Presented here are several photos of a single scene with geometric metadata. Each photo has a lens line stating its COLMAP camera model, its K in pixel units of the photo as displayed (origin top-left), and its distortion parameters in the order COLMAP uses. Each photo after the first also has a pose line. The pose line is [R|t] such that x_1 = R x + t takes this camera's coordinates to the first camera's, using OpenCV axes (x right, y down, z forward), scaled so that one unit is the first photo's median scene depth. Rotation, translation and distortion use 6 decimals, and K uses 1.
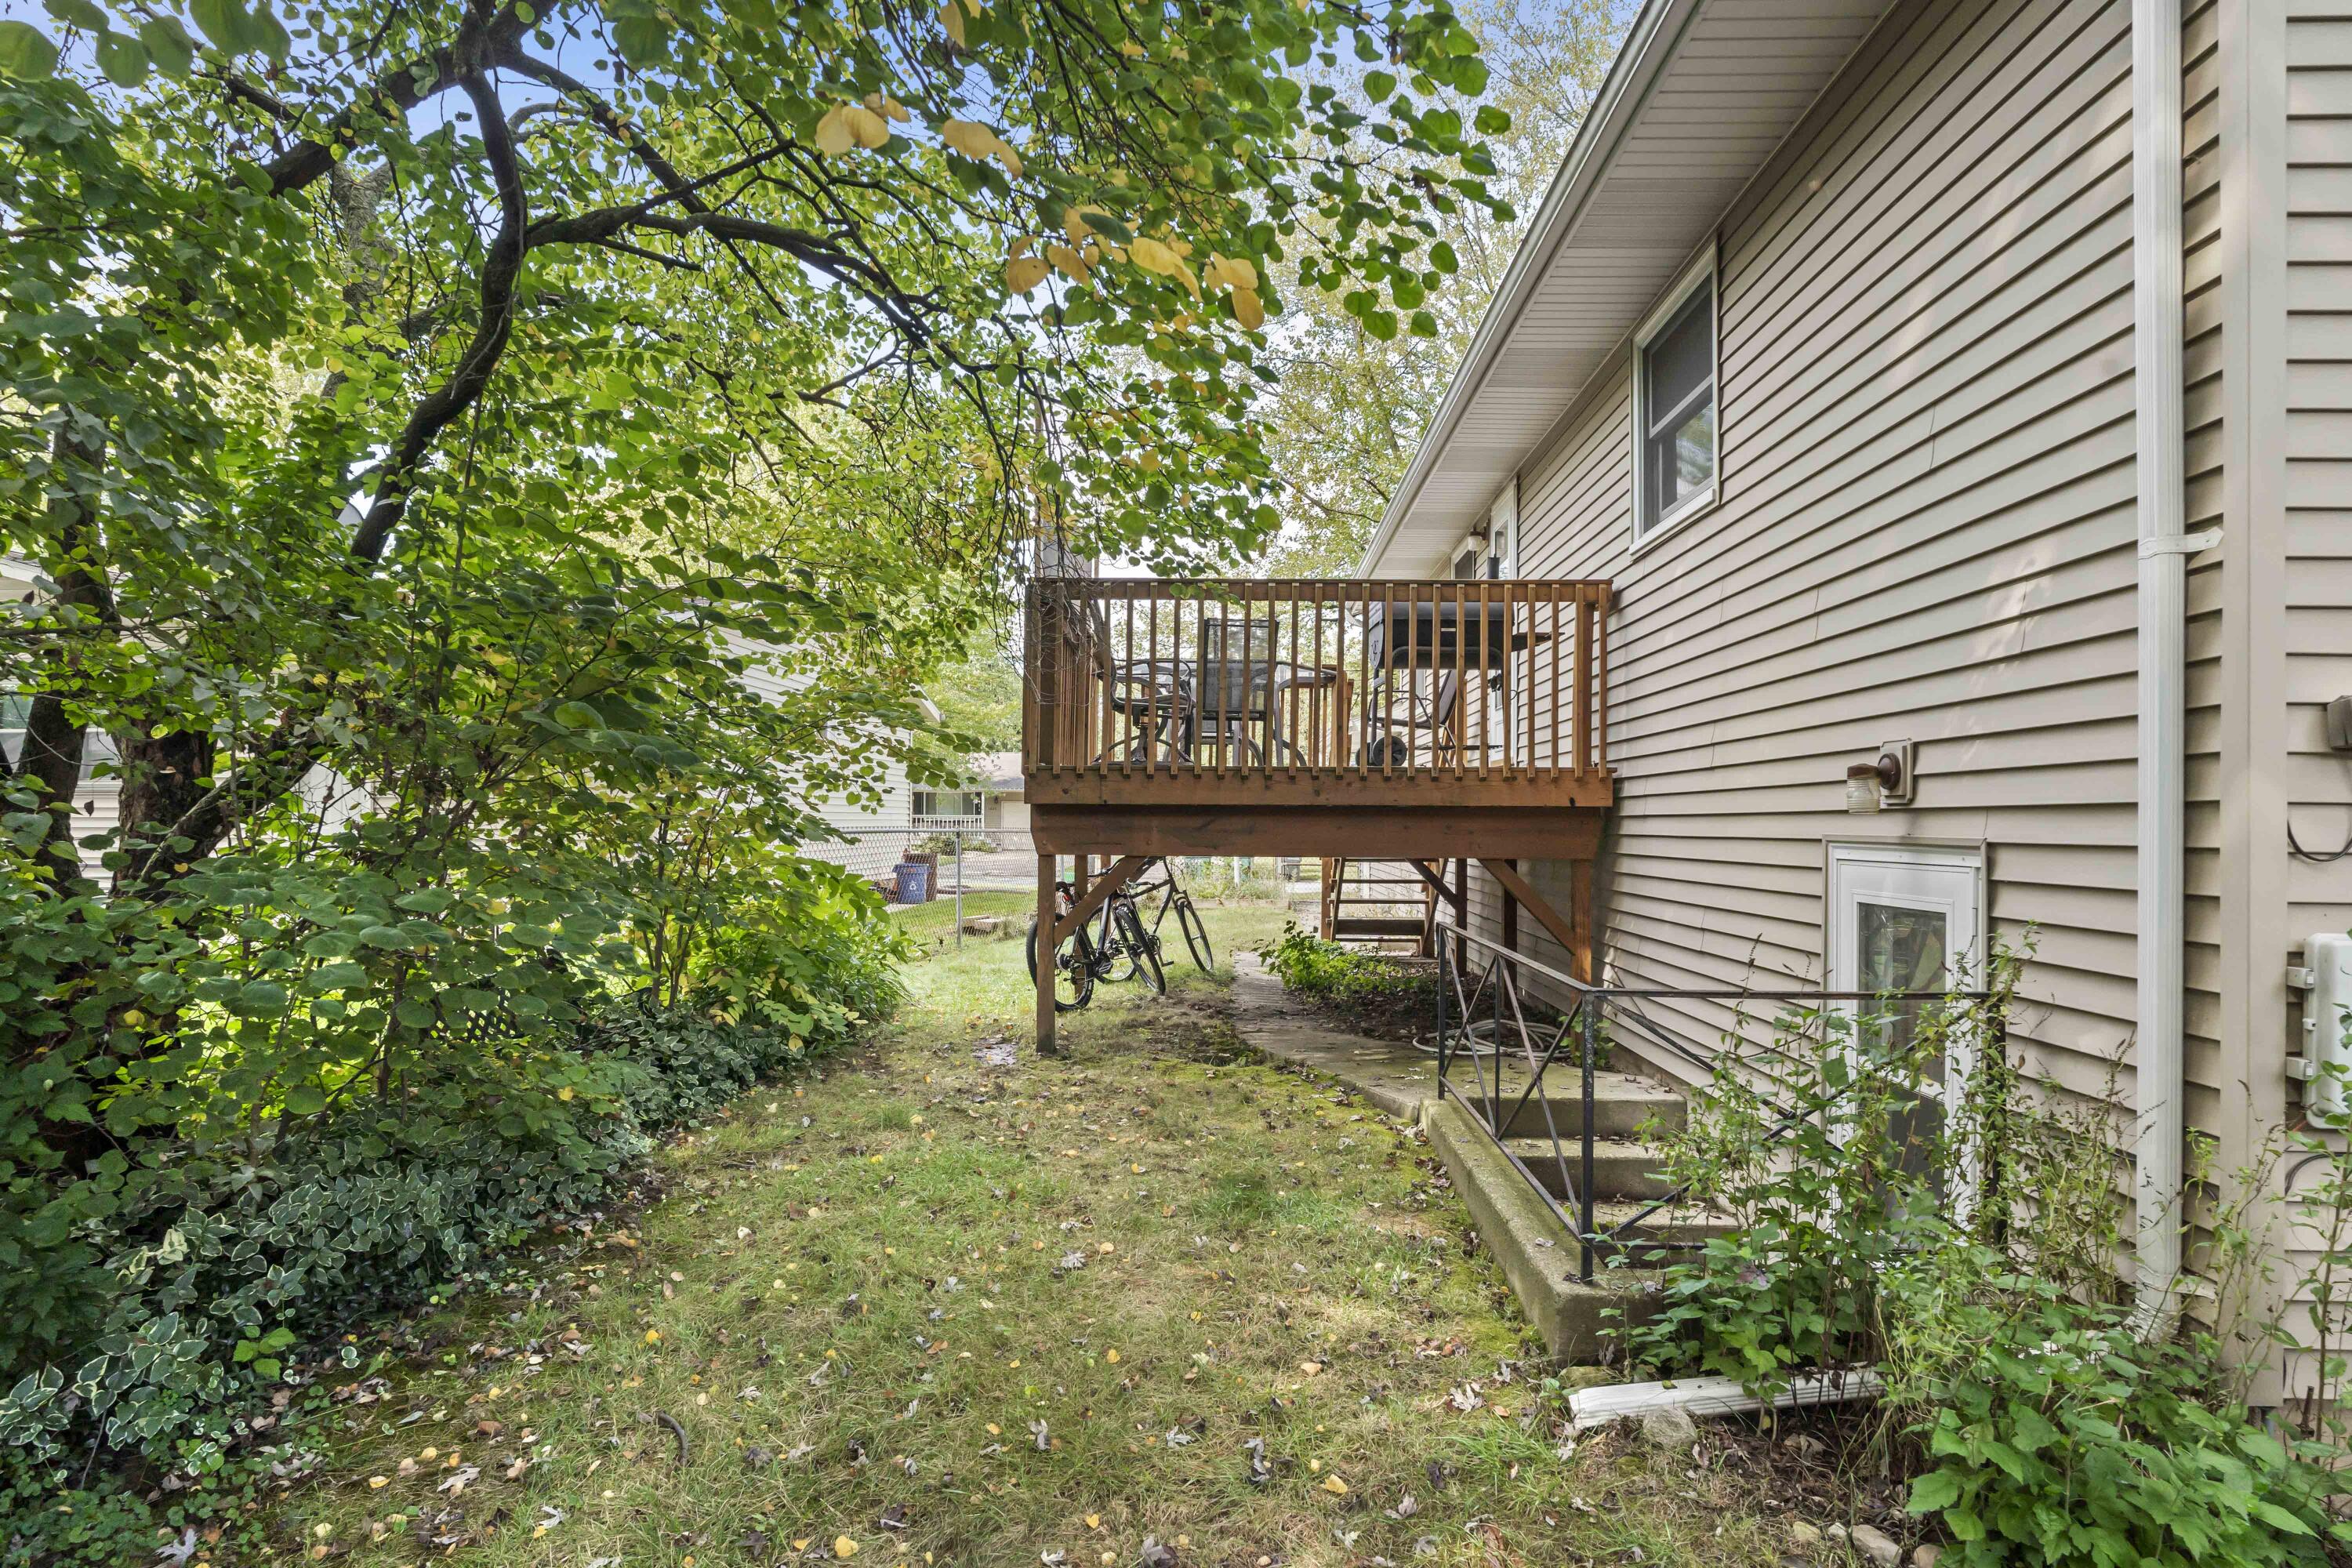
lens RADIAL K [[1338.6, 0, 1176.1], [0, 1338.6, 832.1], [0, 0, 1]] dist [-0.004618, -0.000031]
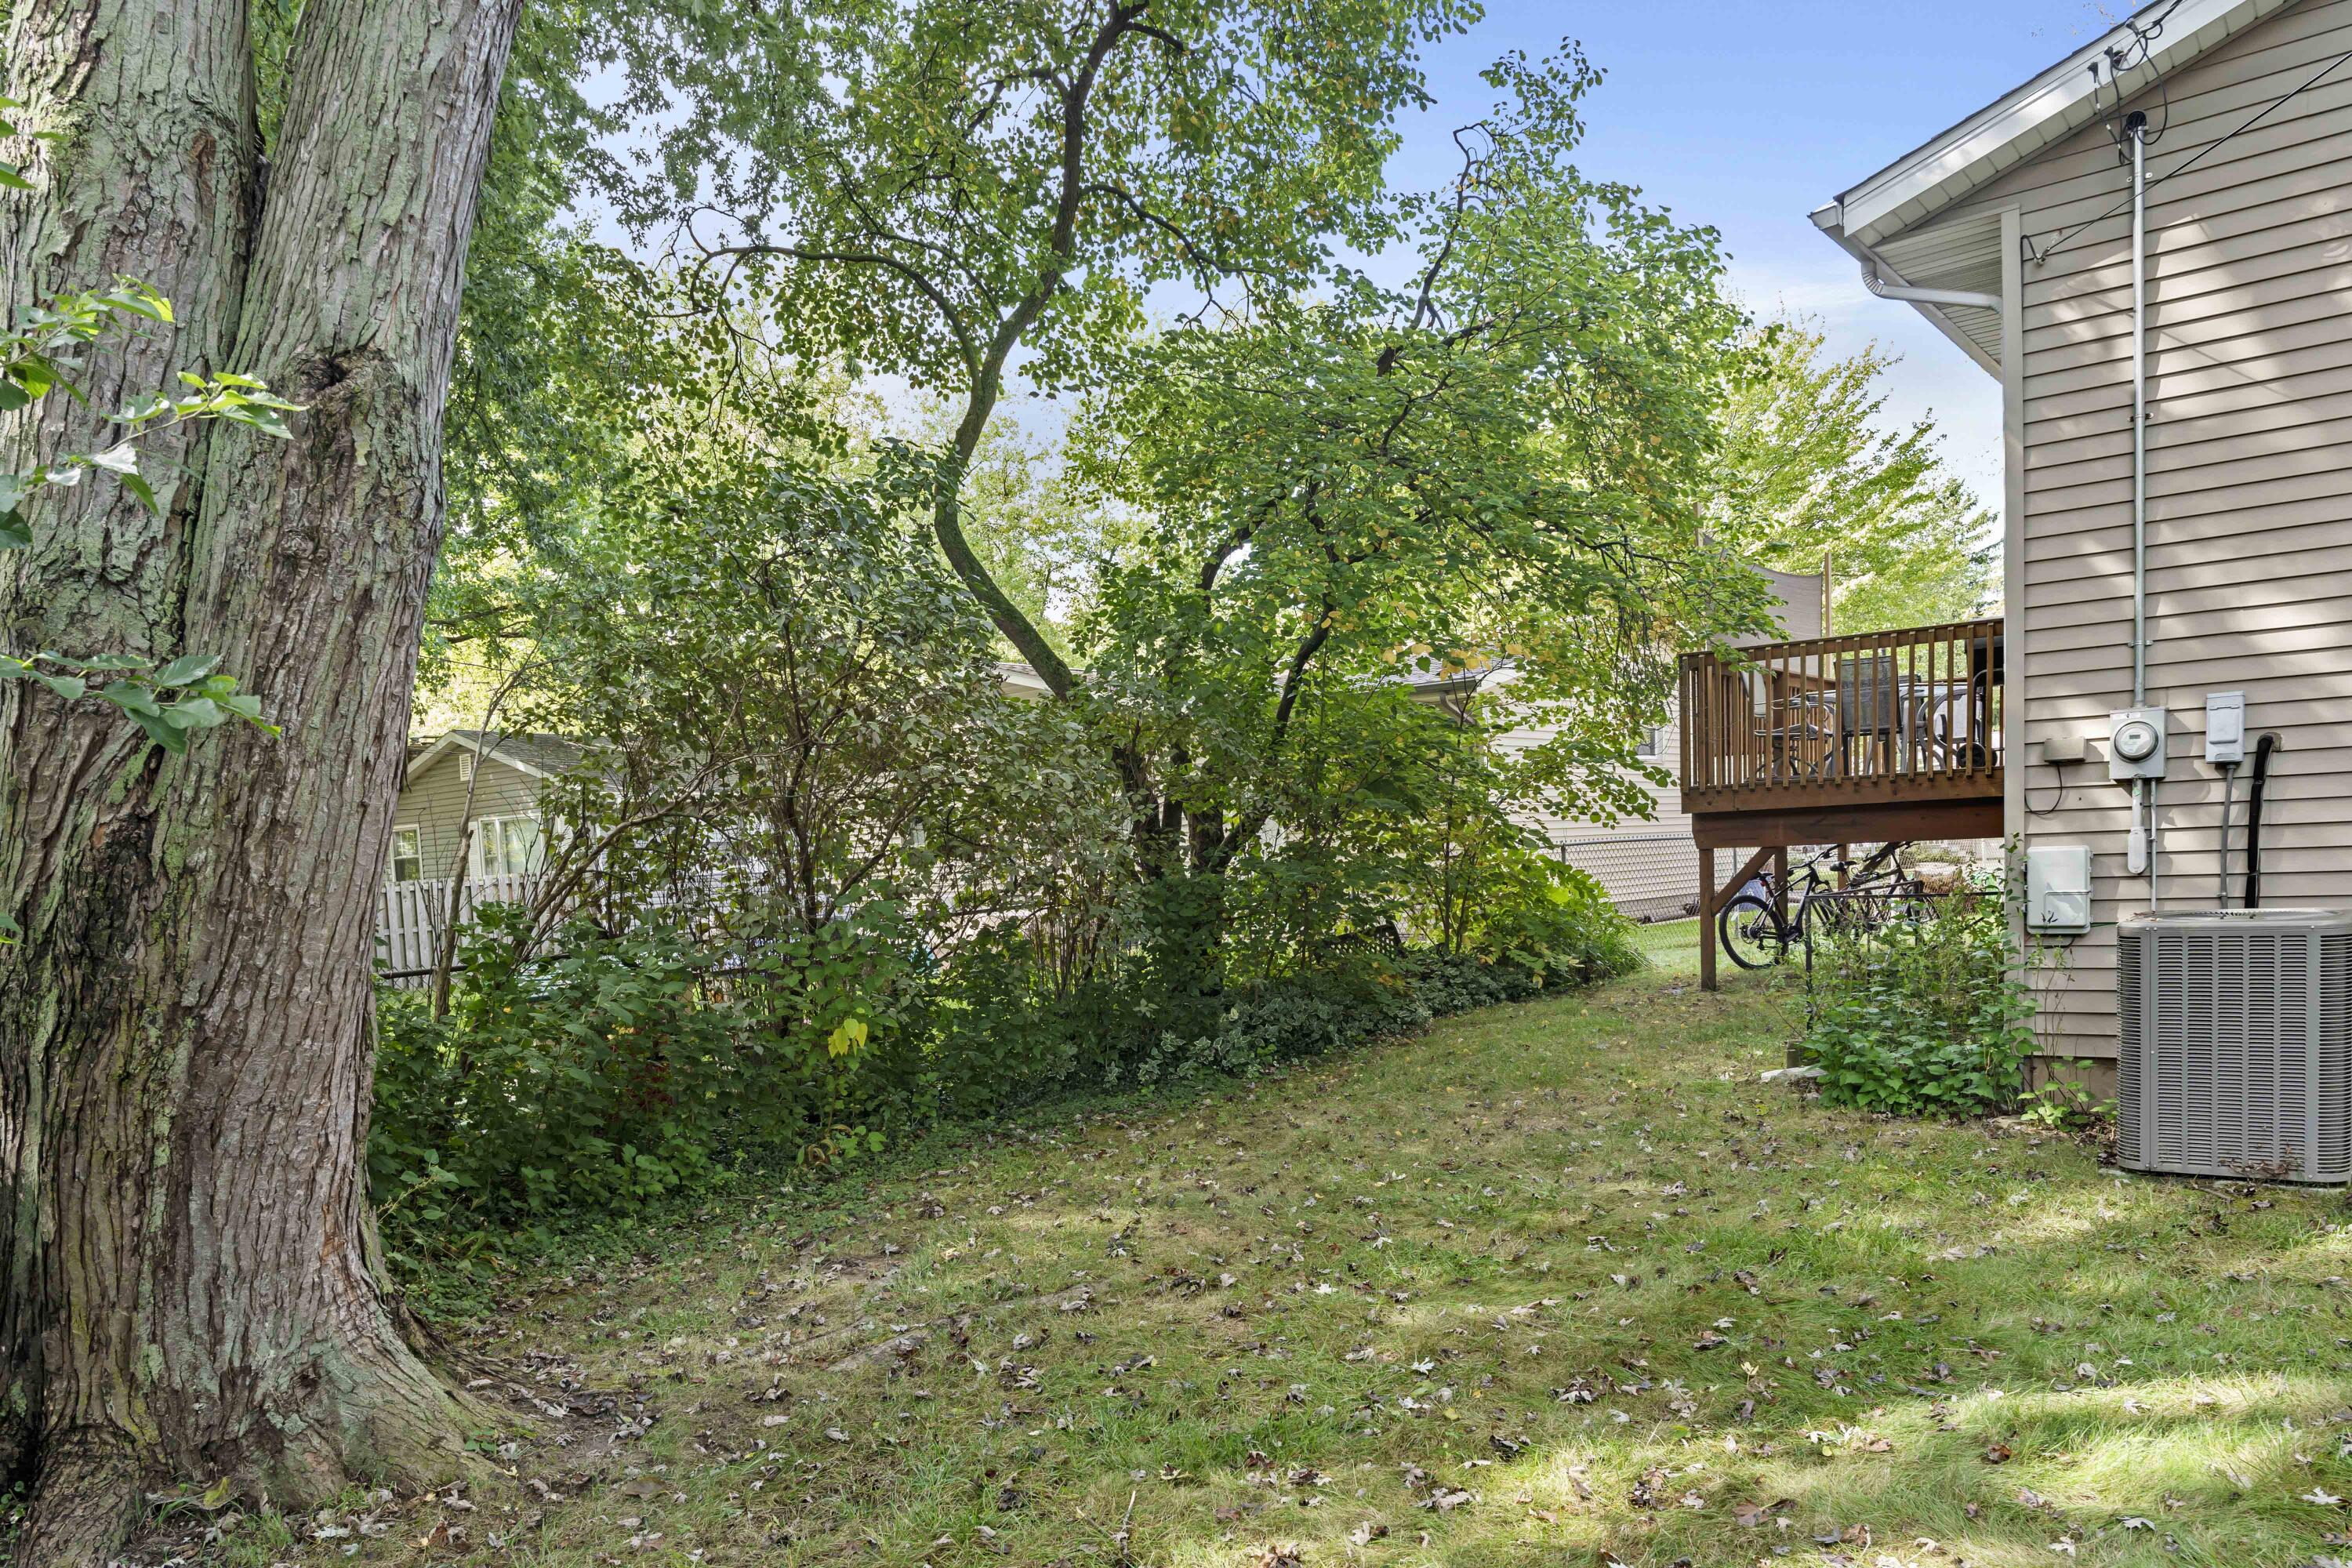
lens RADIAL K [[1543.4, 0, 1176.0], [0, 1543.4, 784.0], [0, 0, 1]] dist [-0.000444, -0.000087]
pose [[0.820133, -0.067802, -0.568142, 0.465267], [0.044564, 0.997507, -0.054712, 0.016254], [0.570435, 0.019553, 0.821110, -0.805859]]
